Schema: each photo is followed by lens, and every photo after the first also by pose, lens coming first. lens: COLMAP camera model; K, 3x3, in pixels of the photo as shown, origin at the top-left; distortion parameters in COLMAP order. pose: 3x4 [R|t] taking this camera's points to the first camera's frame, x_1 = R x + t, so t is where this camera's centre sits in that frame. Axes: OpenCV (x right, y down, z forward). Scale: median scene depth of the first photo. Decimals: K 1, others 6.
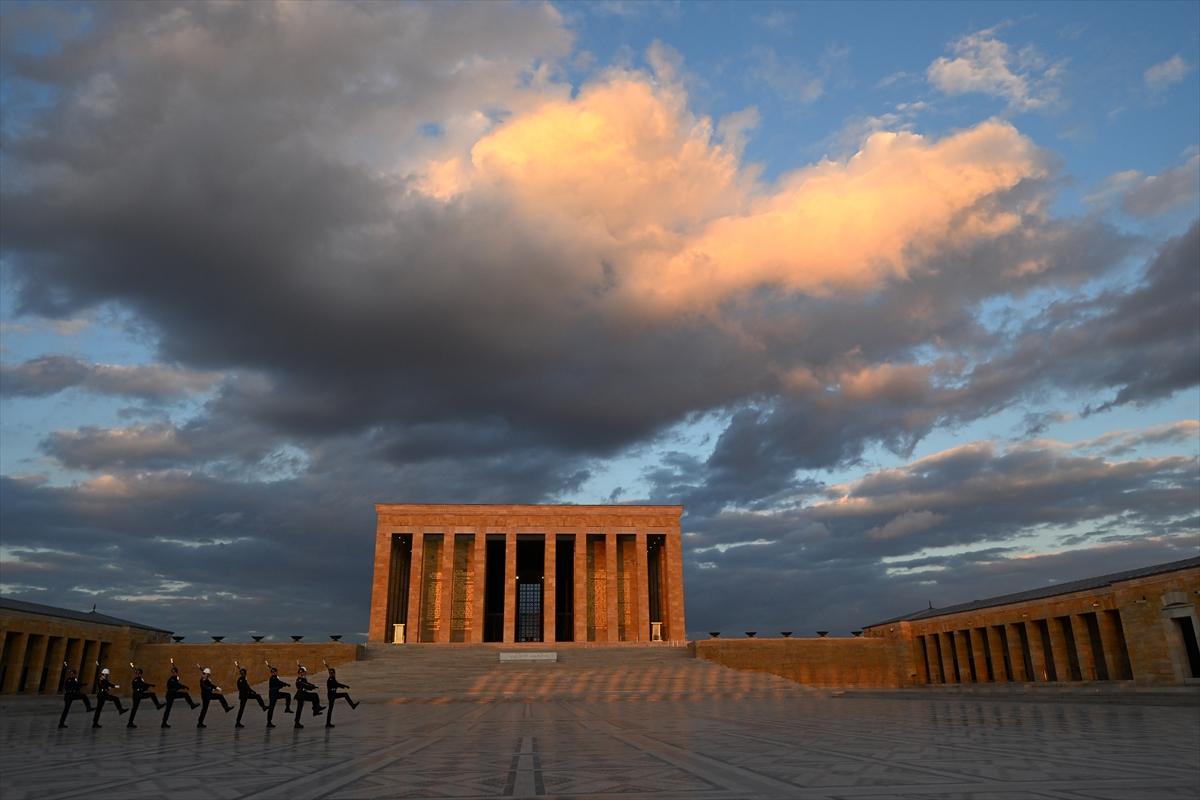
lens RADIAL K [[827.6, 0, 597.5], [0, 827.6, 396.9], [0, 0, 1]] dist [0.001950, -0.000631]
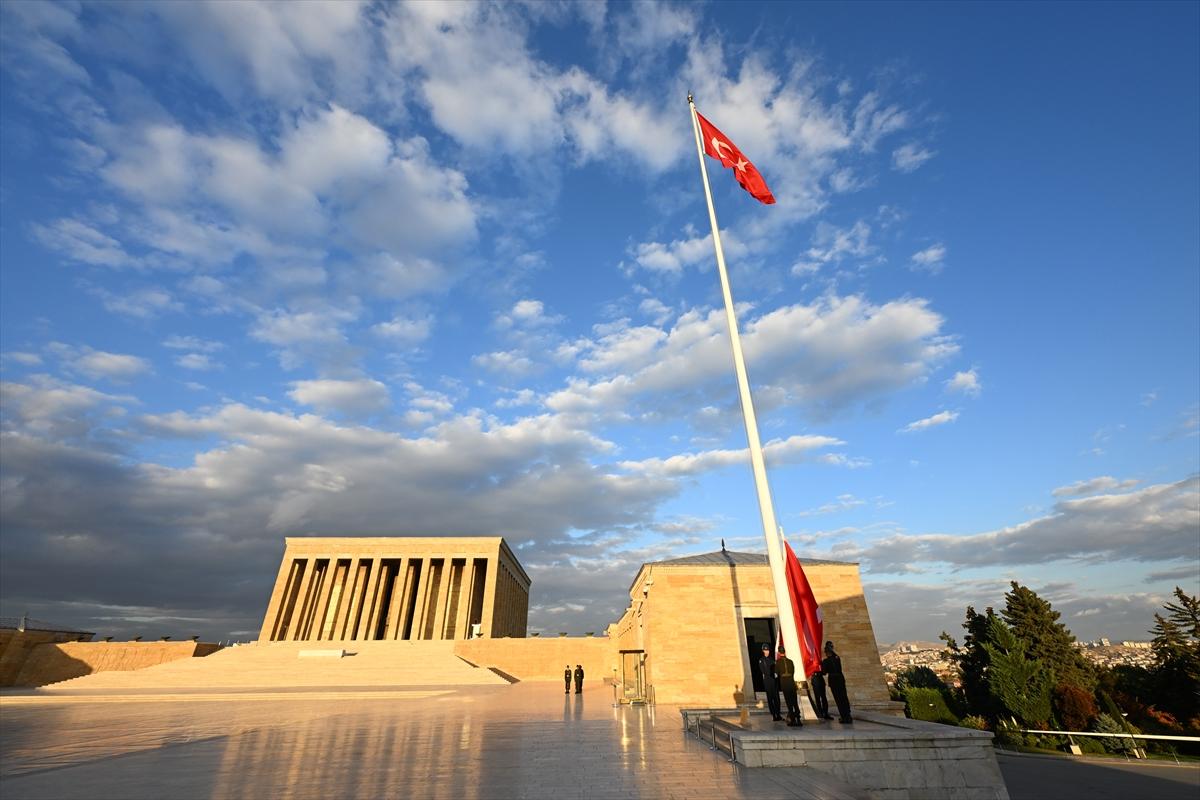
lens RADIAL K [[474.6, 0, 600.4], [0, 474.6, 398.7], [0, 0, 1]] dist [-0.000060, 0.000090]
pose [[0.998611, -0.023340, -0.047239, 0.330432], [0.014903, 0.985047, -0.171642, 0.041172], [0.050539, 0.170699, 0.984026, 0.171200]]
